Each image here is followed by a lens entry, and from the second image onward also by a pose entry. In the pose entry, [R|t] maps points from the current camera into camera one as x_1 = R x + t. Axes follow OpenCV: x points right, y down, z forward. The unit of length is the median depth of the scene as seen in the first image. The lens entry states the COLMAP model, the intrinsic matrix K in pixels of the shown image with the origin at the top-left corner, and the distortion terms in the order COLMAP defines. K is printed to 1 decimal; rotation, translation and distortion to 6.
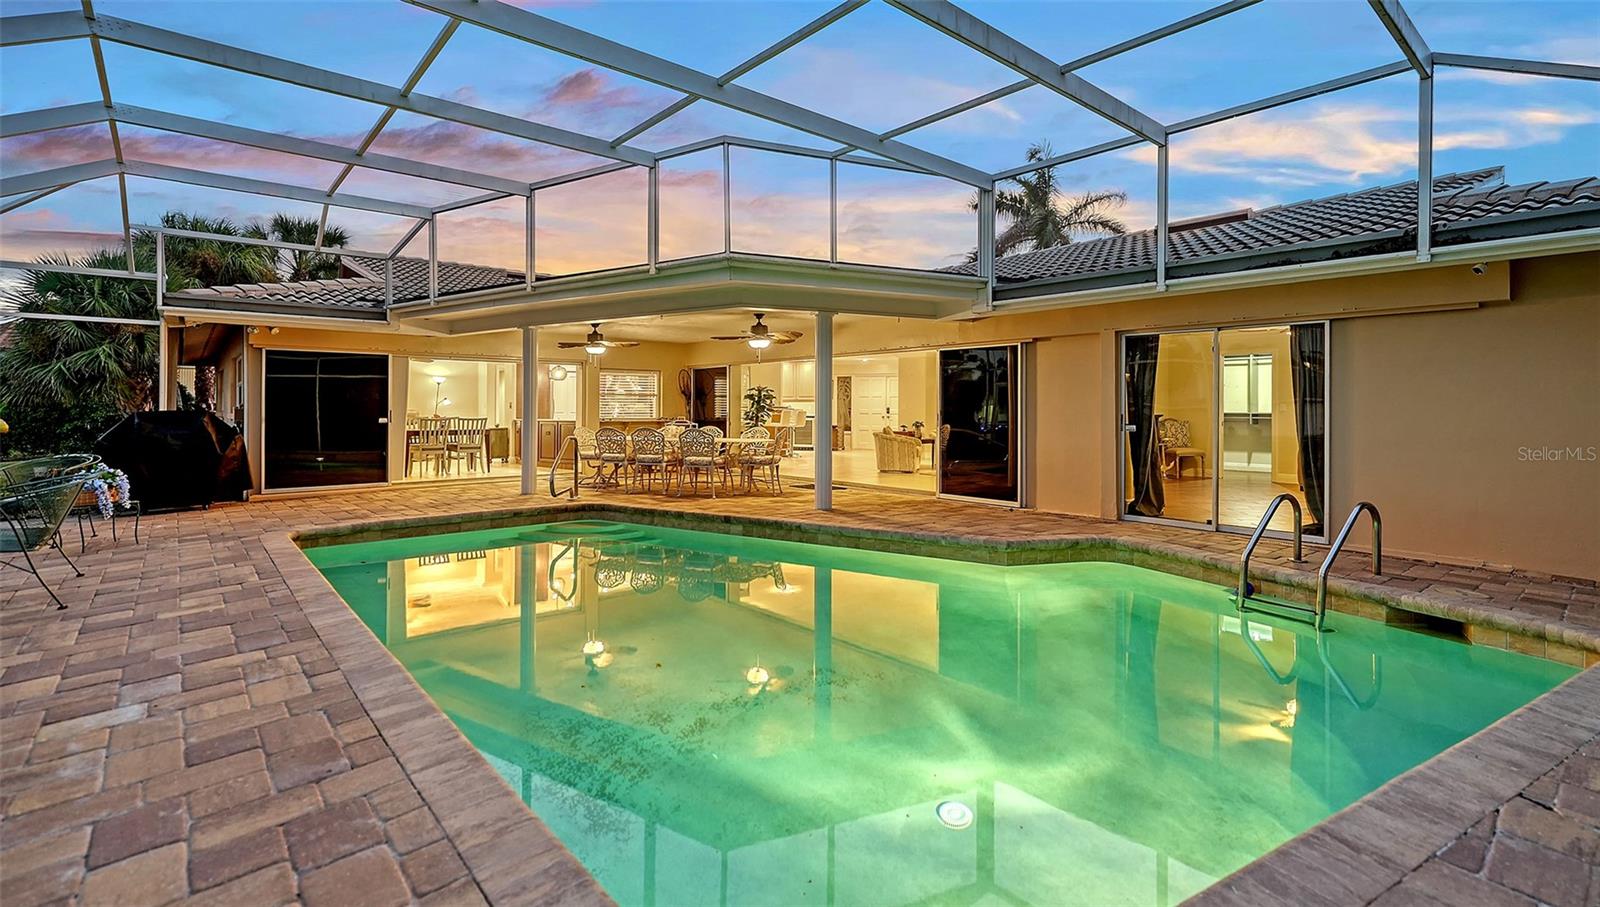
lens RADIAL K [[729.4, 0, 796.5], [0, 729.4, 463.5], [0, 0, 1]] dist [0.017646, -0.000784]
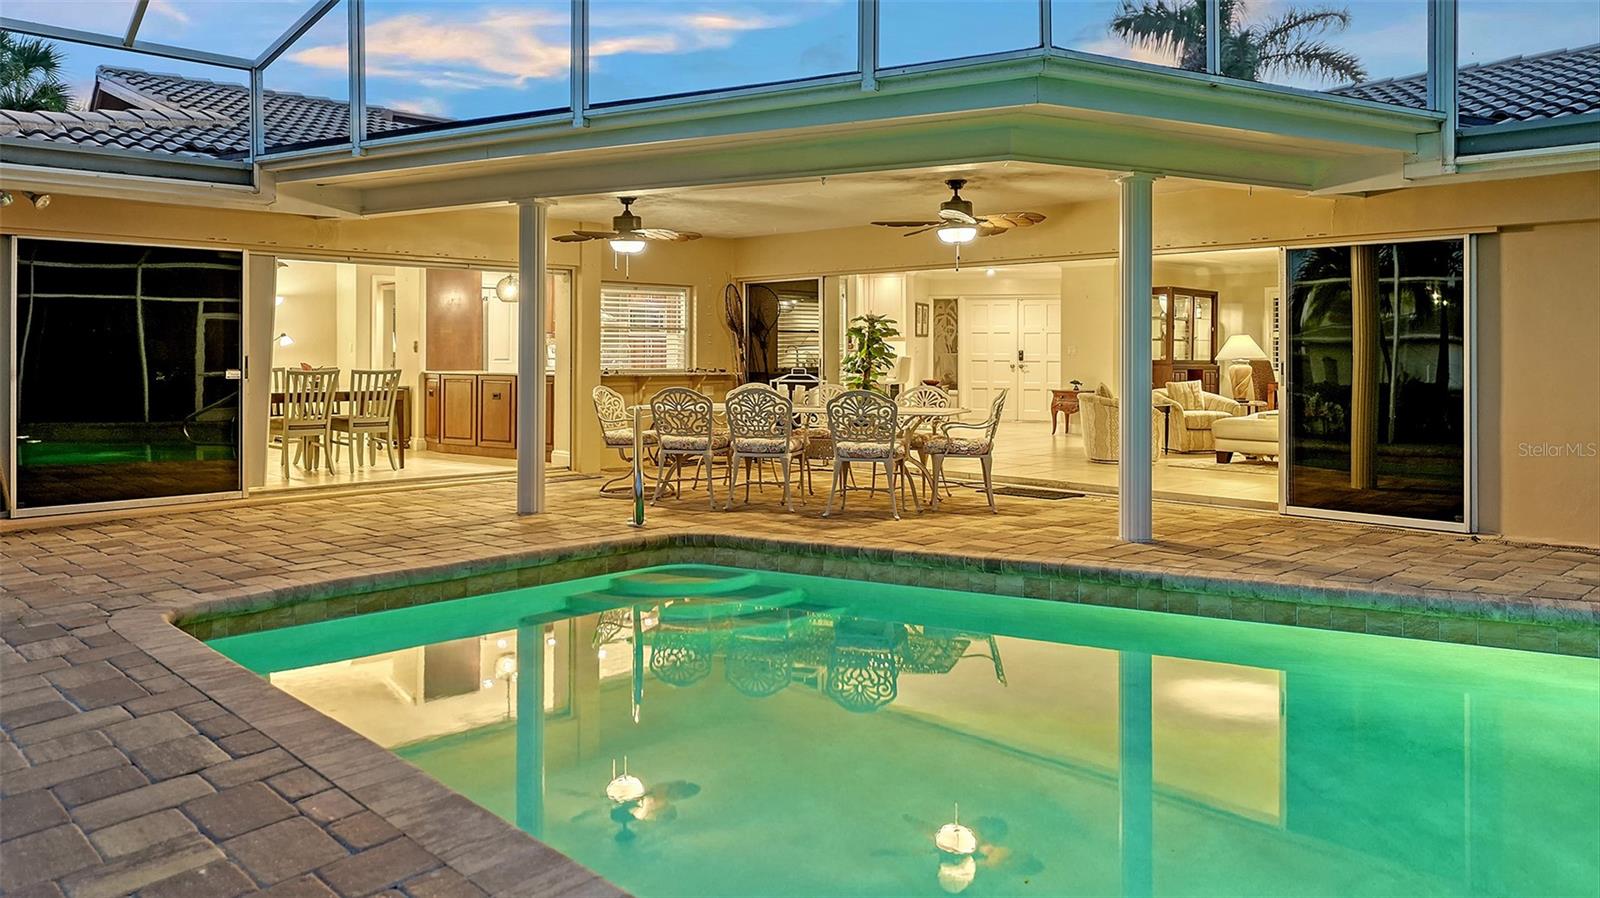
lens RADIAL K [[1124.3, 0, 800.2], [0, 1124.3, 440.2], [0, 0, 1]] dist [0.008642, 0.006072]
pose [[0.996964, -0.004959, 0.077701, -0.232014], [0.004670, 0.999981, 0.003905, -0.013538], [-0.077719, -0.003530, 0.996969, 0.163354]]
